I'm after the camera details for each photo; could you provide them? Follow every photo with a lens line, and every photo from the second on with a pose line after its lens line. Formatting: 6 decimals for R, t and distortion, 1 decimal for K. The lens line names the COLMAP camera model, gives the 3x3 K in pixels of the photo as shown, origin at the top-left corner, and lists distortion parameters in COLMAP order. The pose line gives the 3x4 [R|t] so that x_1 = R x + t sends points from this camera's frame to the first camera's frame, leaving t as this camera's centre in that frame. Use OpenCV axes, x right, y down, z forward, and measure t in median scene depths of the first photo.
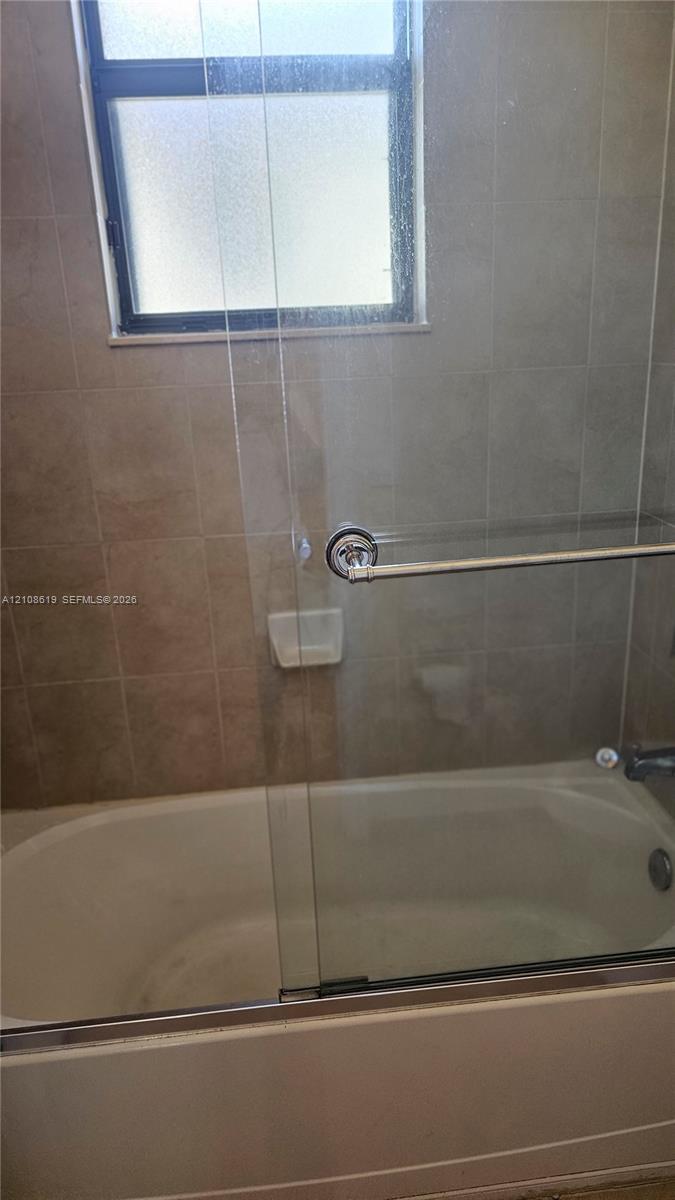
lens RADIAL K [[807.5, 0, 347.8], [0, 807.5, 604.6], [0, 0, 1]] dist [0.006155, -0.014823]
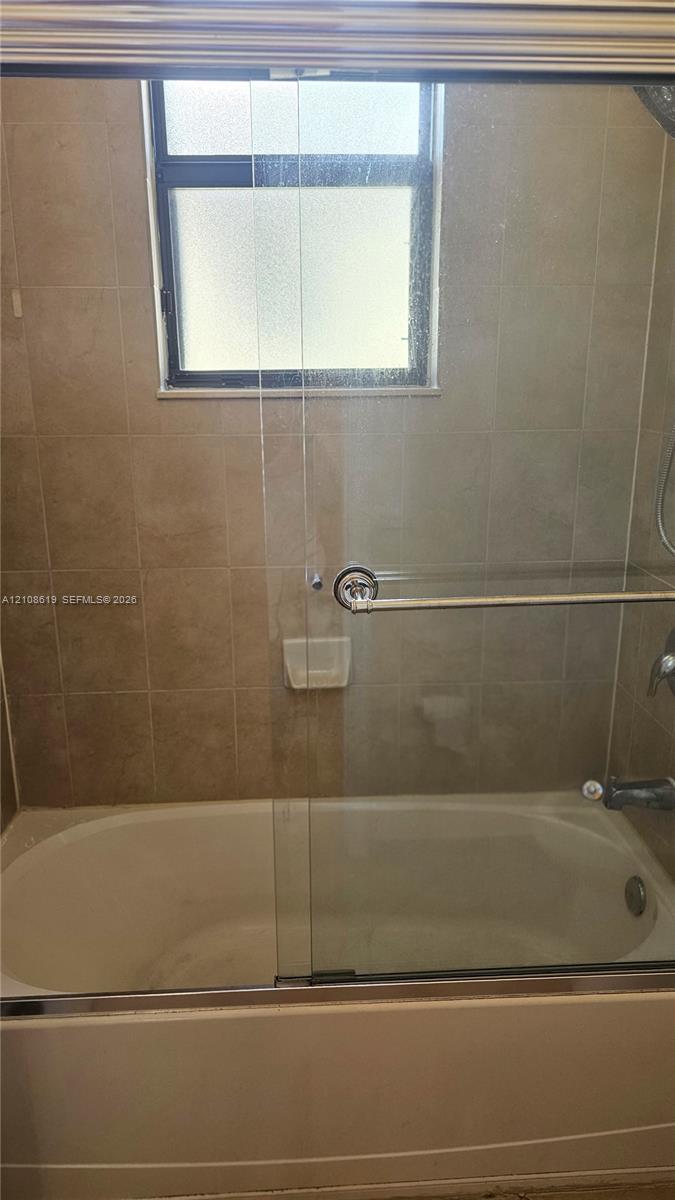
lens RADIAL K [[807.5, 0, 333.4], [0, 807.5, 594.3], [0, 0, 1]] dist [0.006155, -0.014823]
pose [[0.997886, 0.046102, -0.045798, 0.017967], [-0.048555, 0.997361, -0.053979, 0.006643], [0.043188, 0.056089, 0.997491, -0.110247]]
